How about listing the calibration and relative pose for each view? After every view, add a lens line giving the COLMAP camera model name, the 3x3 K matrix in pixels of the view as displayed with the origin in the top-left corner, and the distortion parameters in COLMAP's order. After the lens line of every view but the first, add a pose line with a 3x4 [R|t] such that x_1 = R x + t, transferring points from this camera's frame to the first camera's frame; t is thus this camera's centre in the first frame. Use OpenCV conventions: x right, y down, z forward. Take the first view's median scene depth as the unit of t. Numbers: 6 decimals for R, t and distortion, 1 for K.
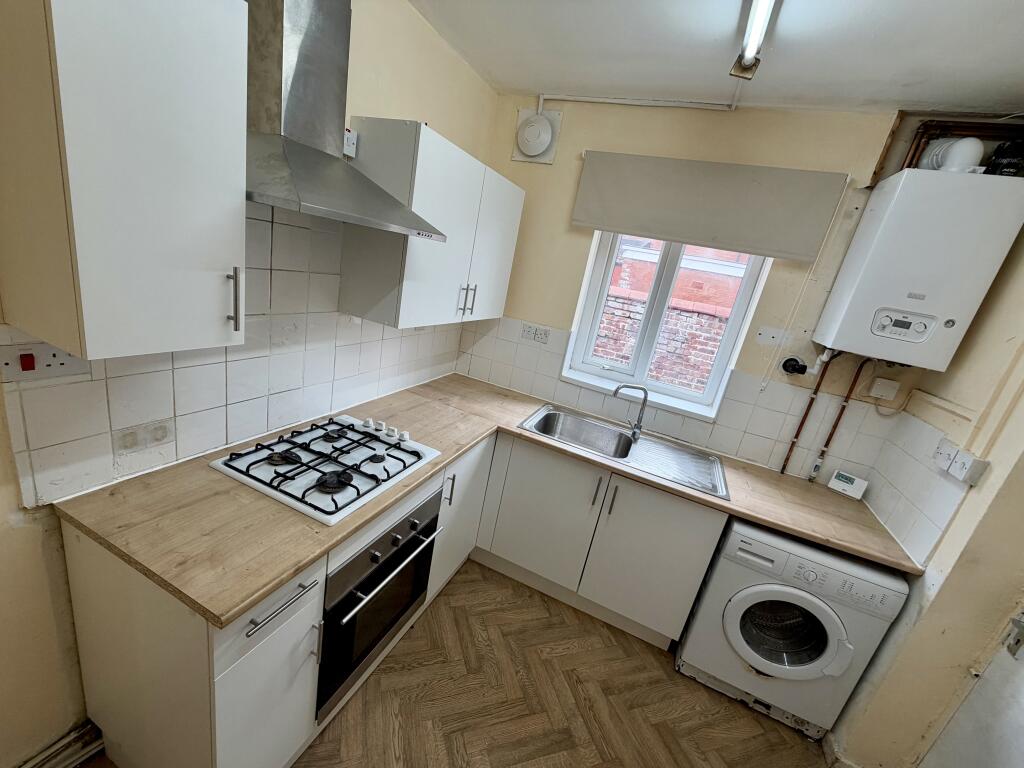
lens RADIAL K [[405.0, 0, 512.6], [0, 405.0, 385.0], [0, 0, 1]] dist [-0.001065, -0.000192]
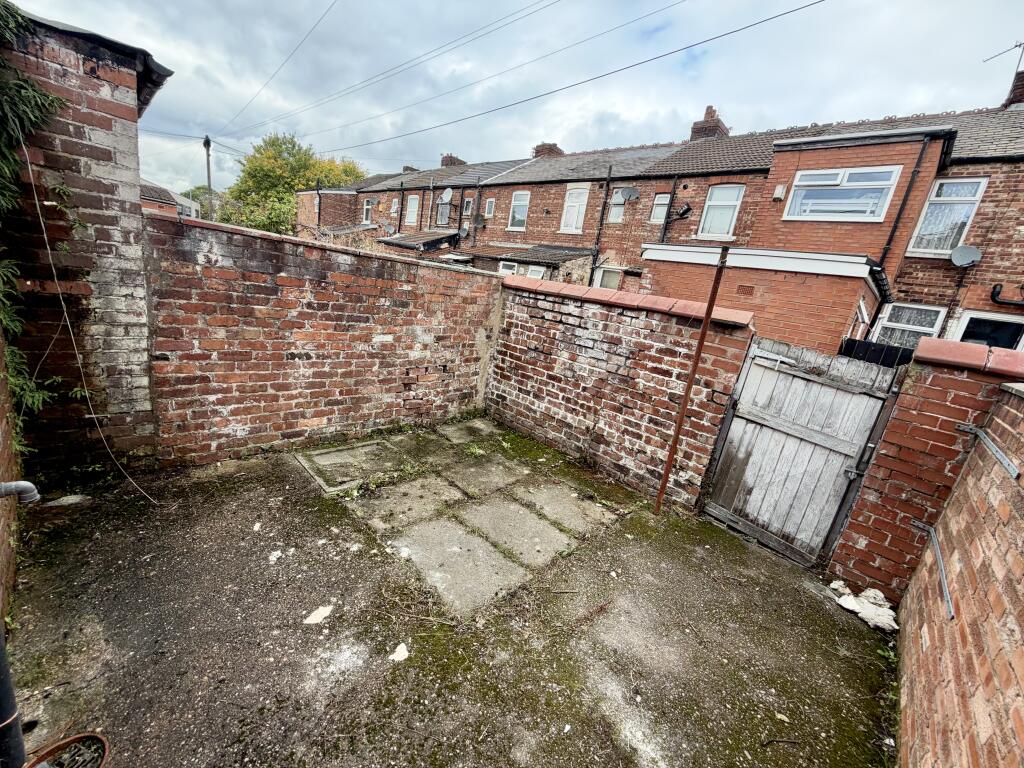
lens RADIAL K [[405.0, 0, 510.5], [0, 405.0, 385.3], [0, 0, 1]] dist [-0.001065, -0.000192]
pose [[0.928354, 0.052643, -0.367951, 0.482629], [-0.091183, 0.991926, -0.088143, 0.011987], [0.360340, 0.115378, 0.925658, 0.340690]]
